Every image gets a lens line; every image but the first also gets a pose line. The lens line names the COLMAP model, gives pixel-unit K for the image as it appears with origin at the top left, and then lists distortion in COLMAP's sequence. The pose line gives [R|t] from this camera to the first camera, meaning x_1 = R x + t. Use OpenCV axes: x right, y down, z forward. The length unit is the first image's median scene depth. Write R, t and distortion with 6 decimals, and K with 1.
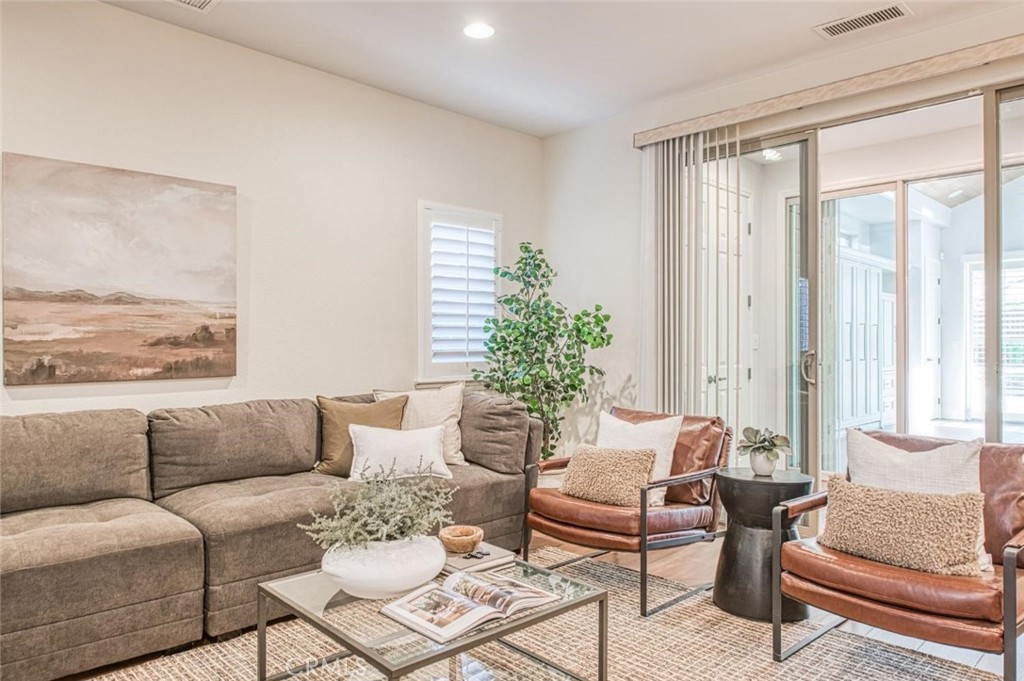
lens RADIAL K [[721.7, 0, 532.6], [0, 721.7, 341.4], [0, 0, 1]] dist [-0.000312, -0.000879]
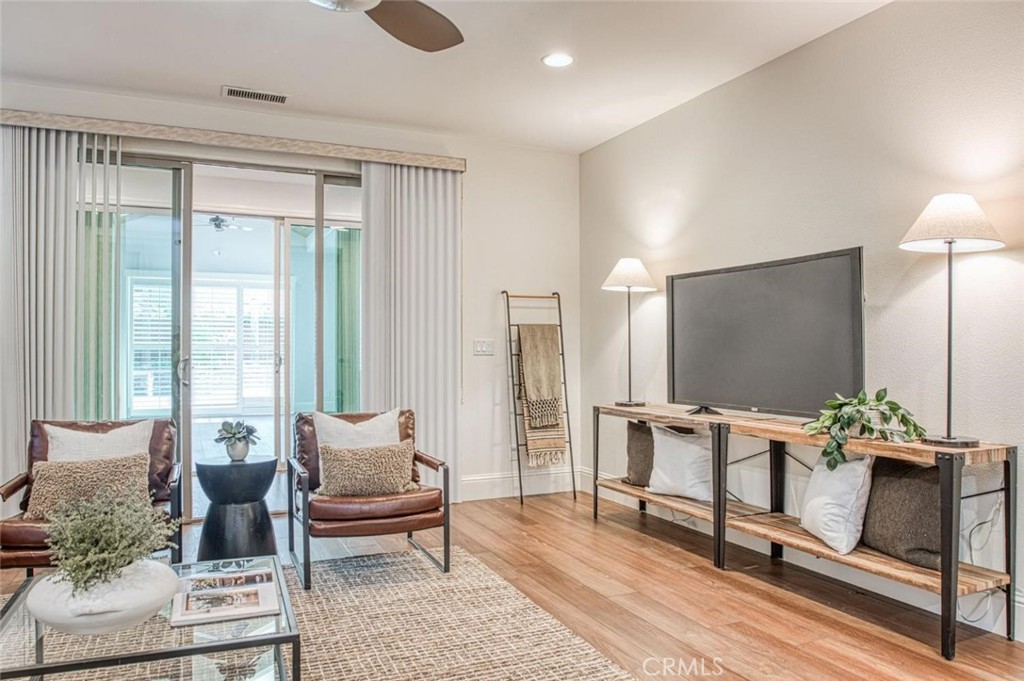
lens RADIAL K [[721.7, 0, 532.6], [0, 721.7, 341.4], [0, 0, 1]] dist [-0.000312, -0.000879]
pose [[0.326133, 0.005355, 0.945309, -0.592471], [-0.002390, 0.999985, -0.004840, -0.006448], [-0.945321, -0.000681, 0.326141, 0.129902]]
